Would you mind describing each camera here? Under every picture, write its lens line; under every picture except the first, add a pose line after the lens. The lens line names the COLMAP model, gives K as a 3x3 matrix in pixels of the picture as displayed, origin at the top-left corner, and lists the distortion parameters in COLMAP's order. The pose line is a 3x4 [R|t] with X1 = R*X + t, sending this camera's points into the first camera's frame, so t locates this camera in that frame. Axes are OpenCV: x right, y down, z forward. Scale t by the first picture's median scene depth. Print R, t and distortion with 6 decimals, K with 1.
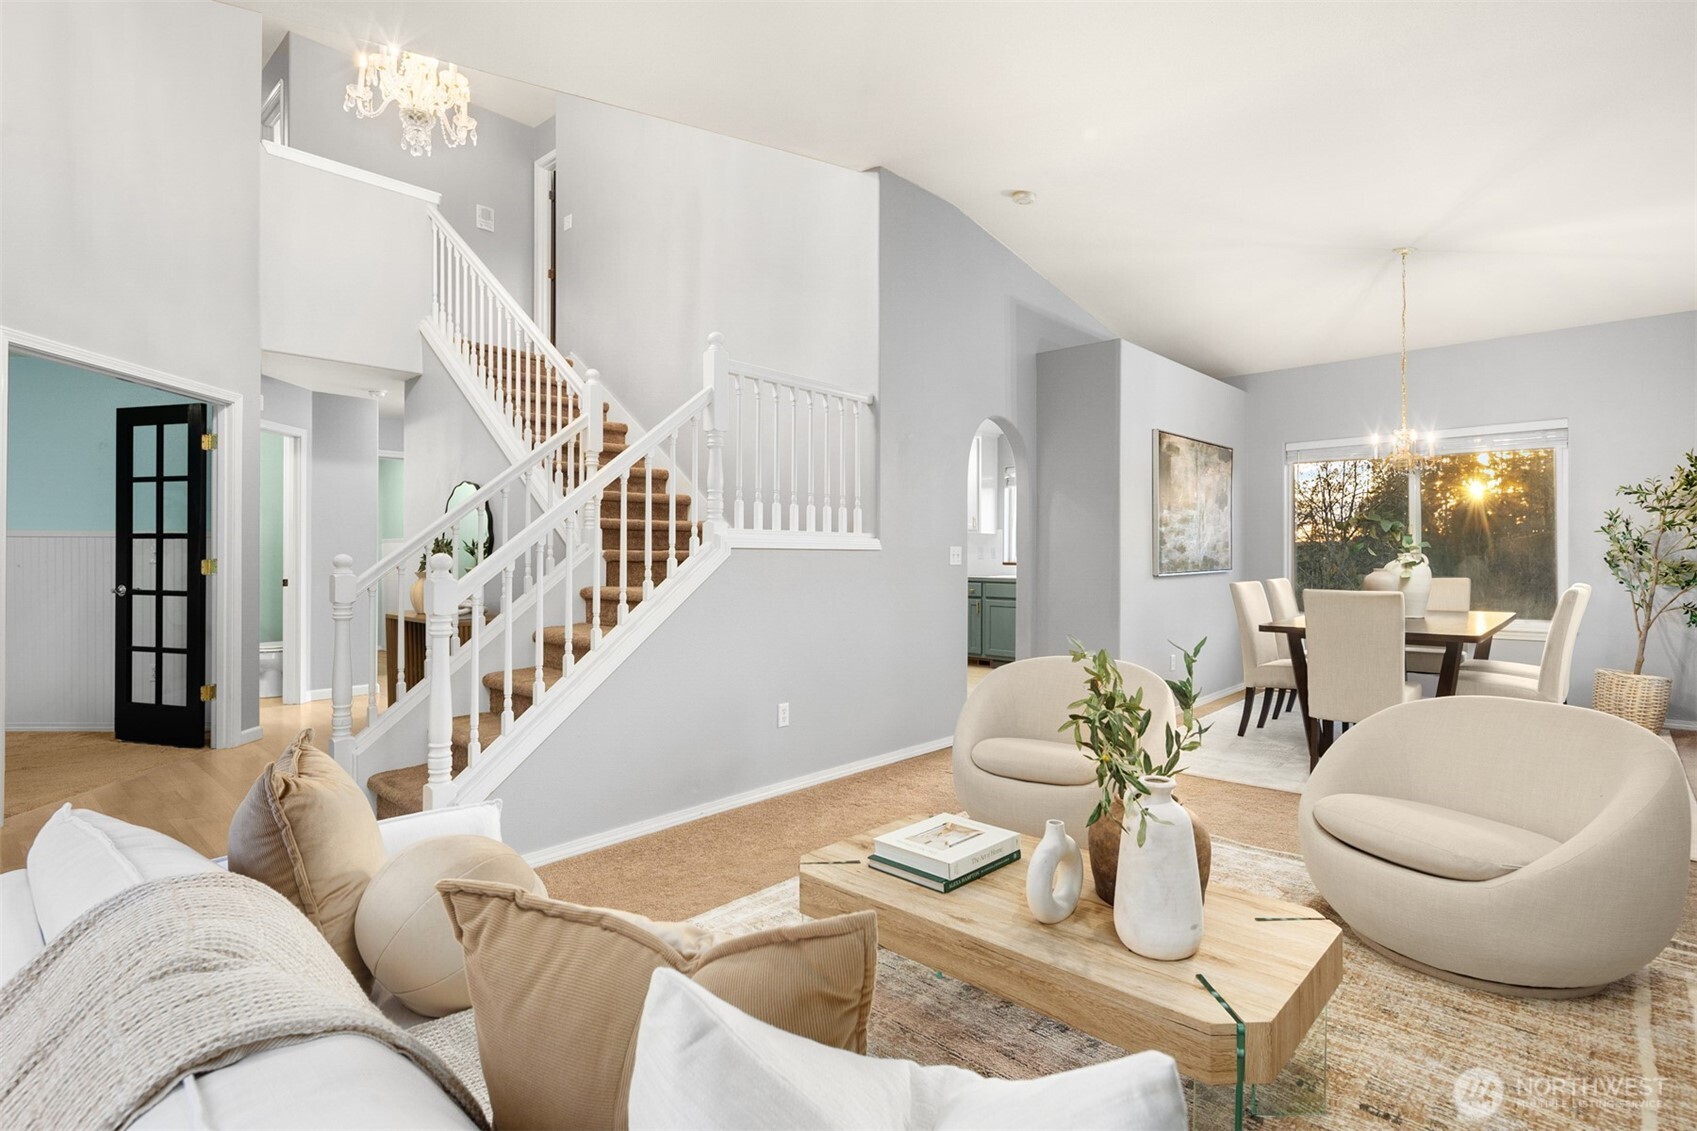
lens RADIAL K [[822.7, 0, 843.2], [0, 822.7, 590.7], [0, 0, 1]] dist [-0.000448, -0.000759]
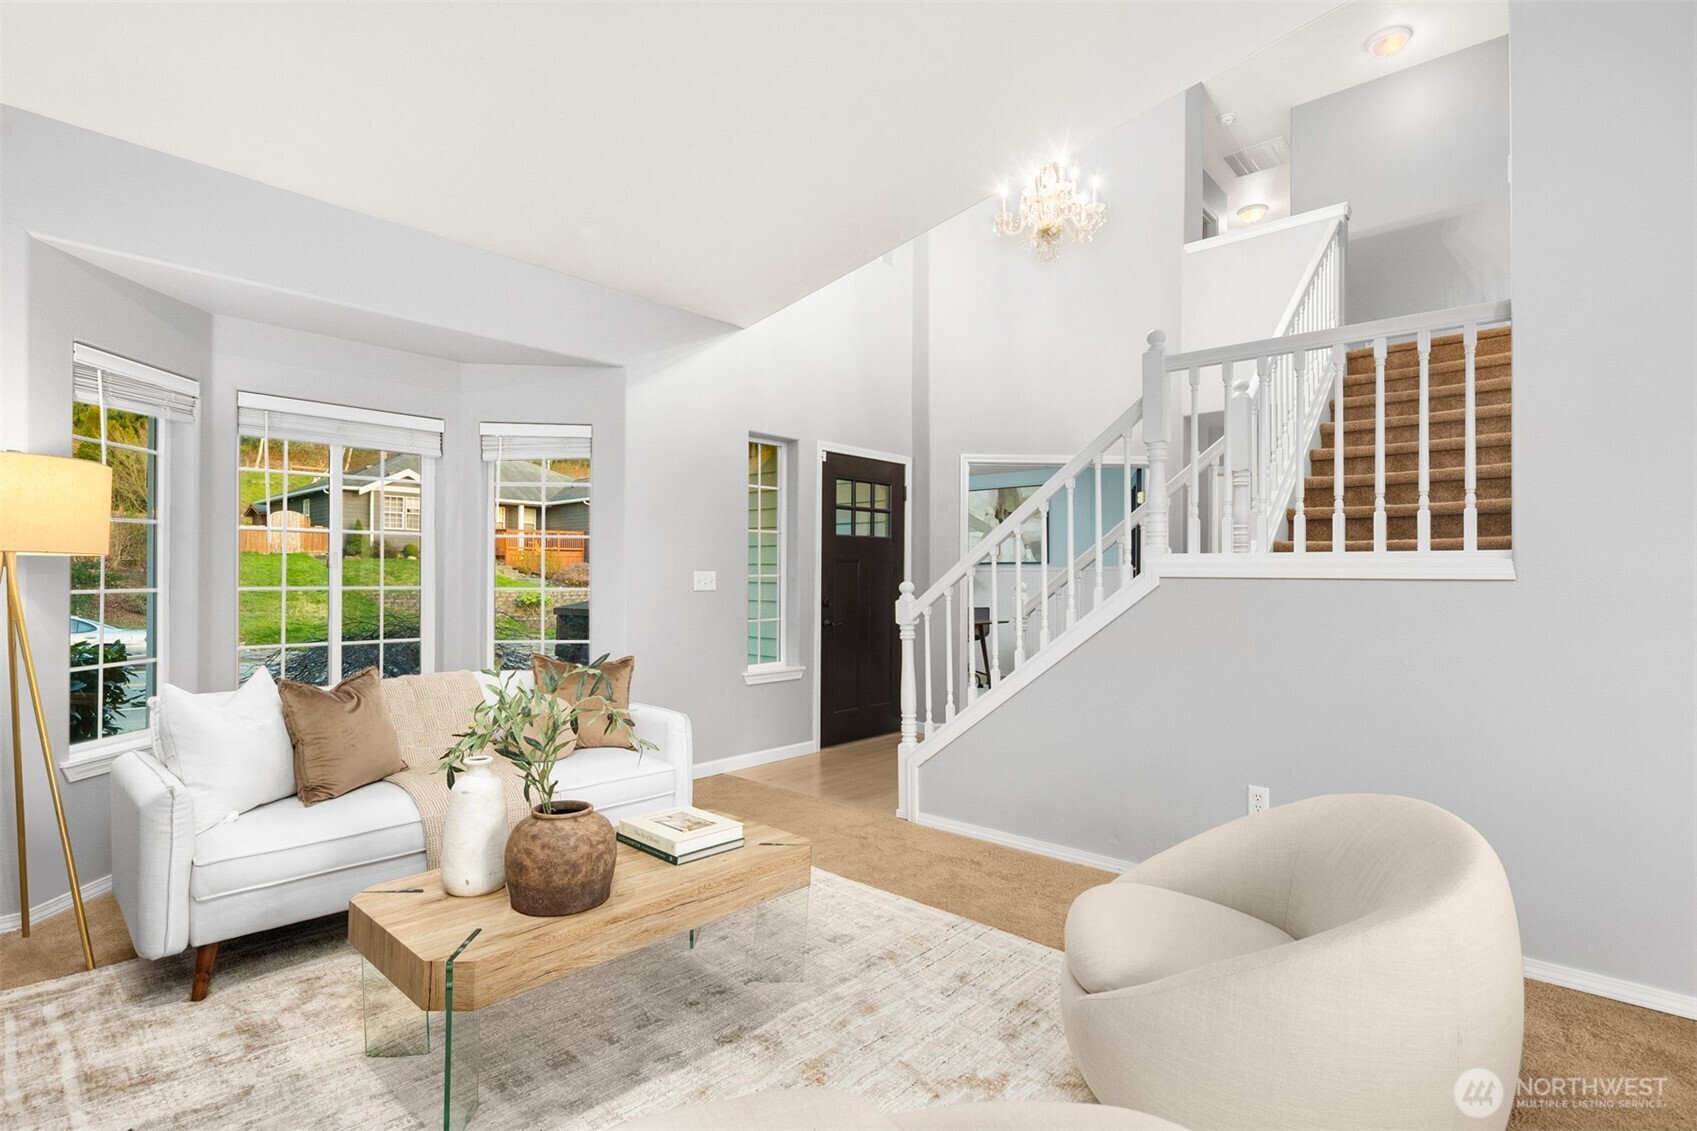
lens RADIAL K [[822.7, 0, 843.2], [0, 822.7, 590.7], [0, 0, 1]] dist [-0.000448, -0.000759]
pose [[0.003756, 0.016897, -0.999850, 0.731681], [-0.049347, 0.998642, 0.016691, -0.036389], [0.998775, 0.049277, 0.004584, 0.679572]]
